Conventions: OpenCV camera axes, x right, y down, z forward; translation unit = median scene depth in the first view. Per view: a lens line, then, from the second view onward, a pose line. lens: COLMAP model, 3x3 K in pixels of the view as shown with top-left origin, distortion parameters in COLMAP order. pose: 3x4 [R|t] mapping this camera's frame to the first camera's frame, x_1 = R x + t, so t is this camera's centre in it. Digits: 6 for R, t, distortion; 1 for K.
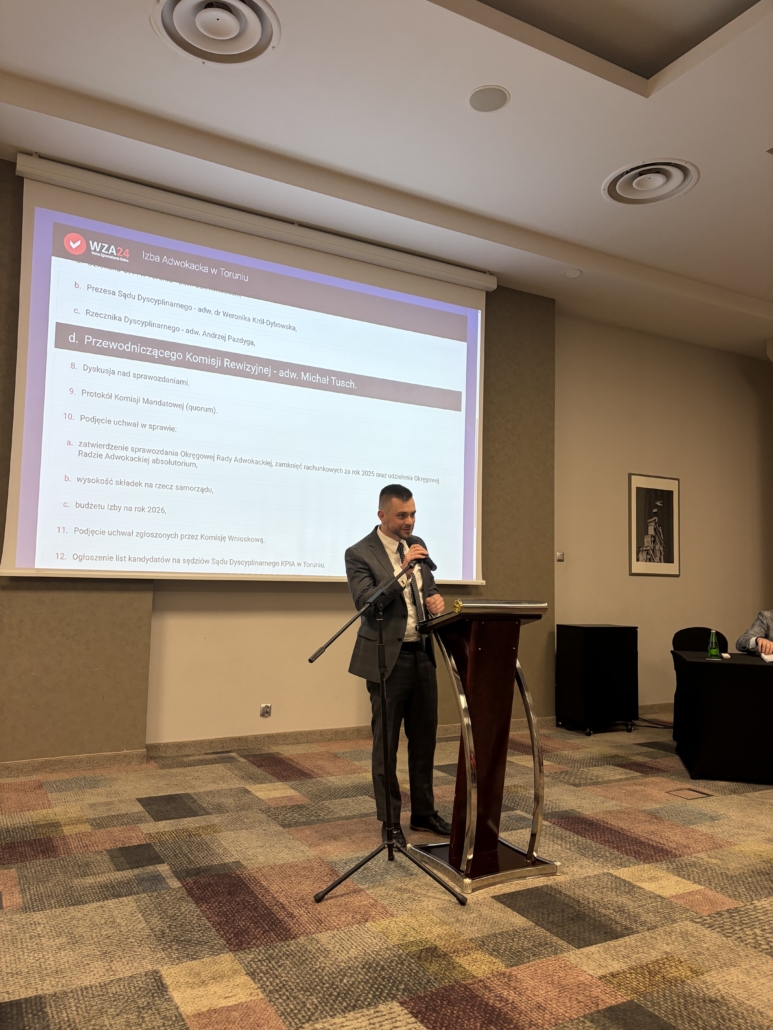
lens RADIAL K [[777.2, 0, 375.4], [0, 777.2, 517.7], [0, 0, 1]] dist [0.039534, -0.032804]
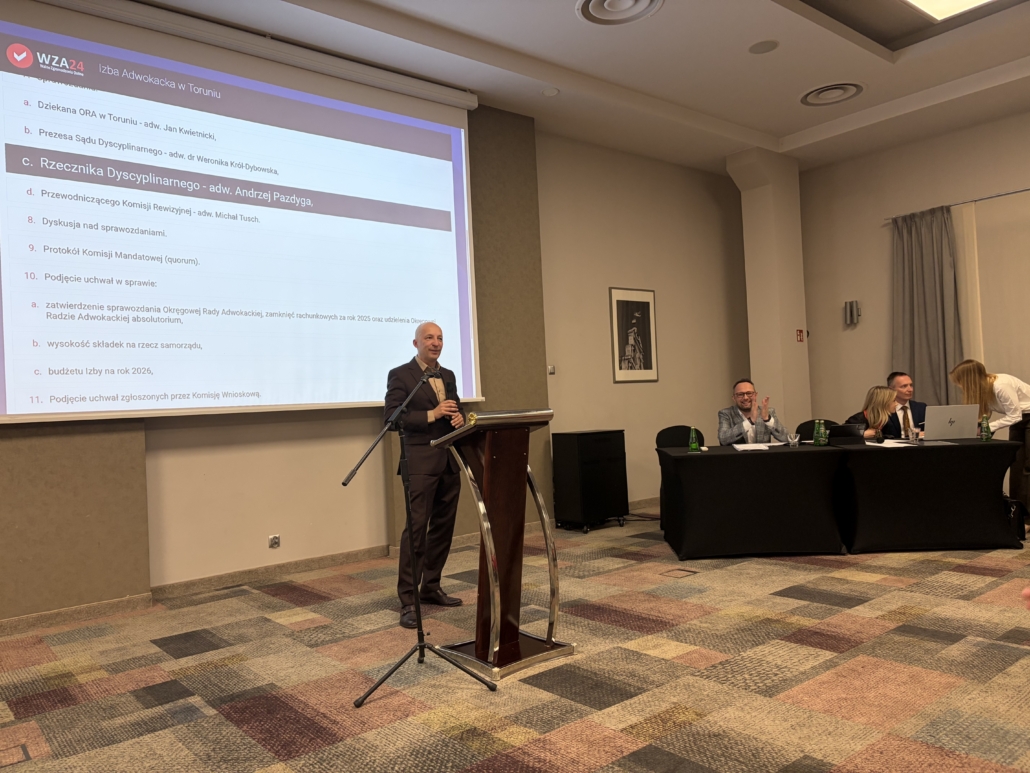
lens RADIAL K [[779.7, 0, 507.2], [0, 779.7, 393.5], [0, 0, 1]] dist [0.053276, -0.054793]
pose [[0.980109, -0.066725, 0.186906, -0.029769], [0.054020, 0.995921, 0.072266, 0.004454], [-0.190965, -0.060732, 0.979716, -0.028587]]
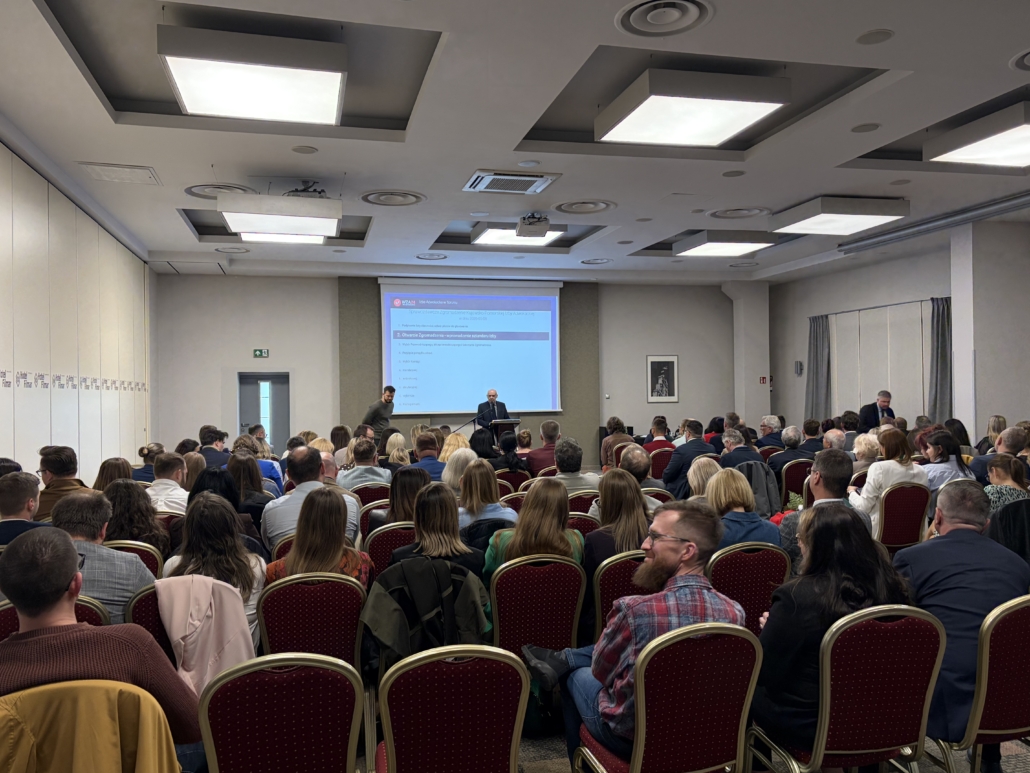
lens RADIAL K [[839.4, 0, 515.0], [0, 839.4, 386.5], [0, 0, 1]] dist [0.000583, 0.000158]
pose [[0.966821, -0.035199, -0.253017, 0.911572], [0.054238, 0.996164, 0.068666, -0.244924], [0.249630, -0.080111, 0.965022, -2.149379]]
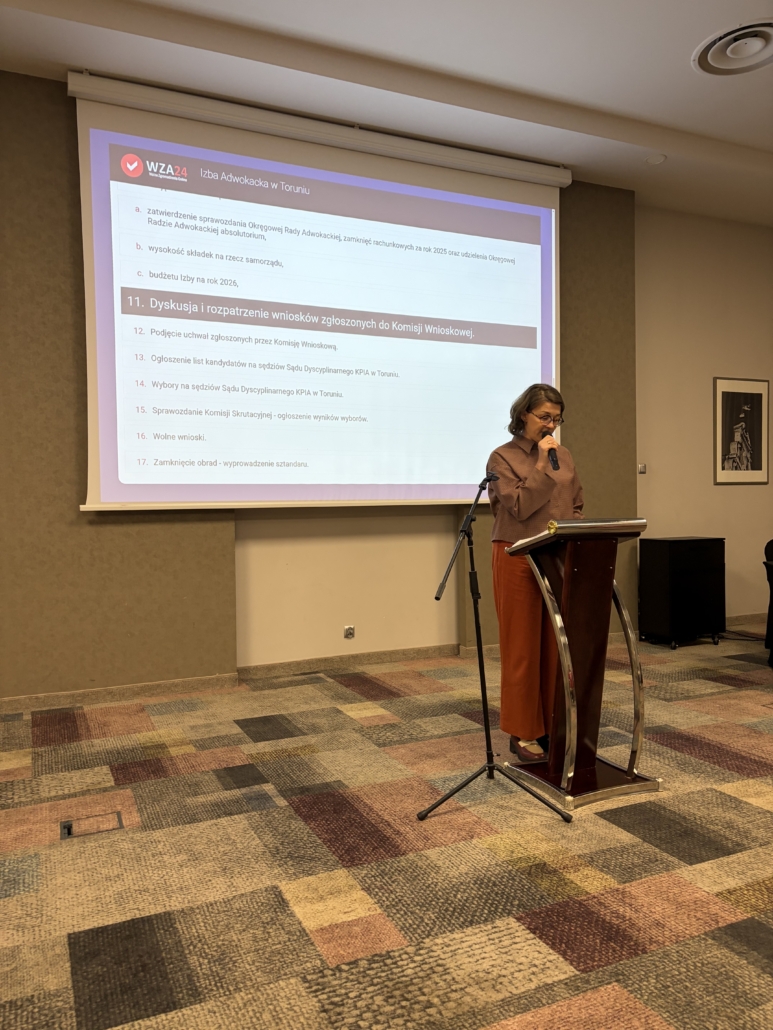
lens RADIAL K [[774.9, 0, 377.4], [0, 774.9, 519.5], [0, 0, 1]] dist [0.053817, -0.048327]
pose [[0.996368, -0.035965, -0.077179, -0.025051], [0.043965, 0.993543, 0.104593, -0.004151], [0.072918, -0.107606, 0.991516, 0.018544]]
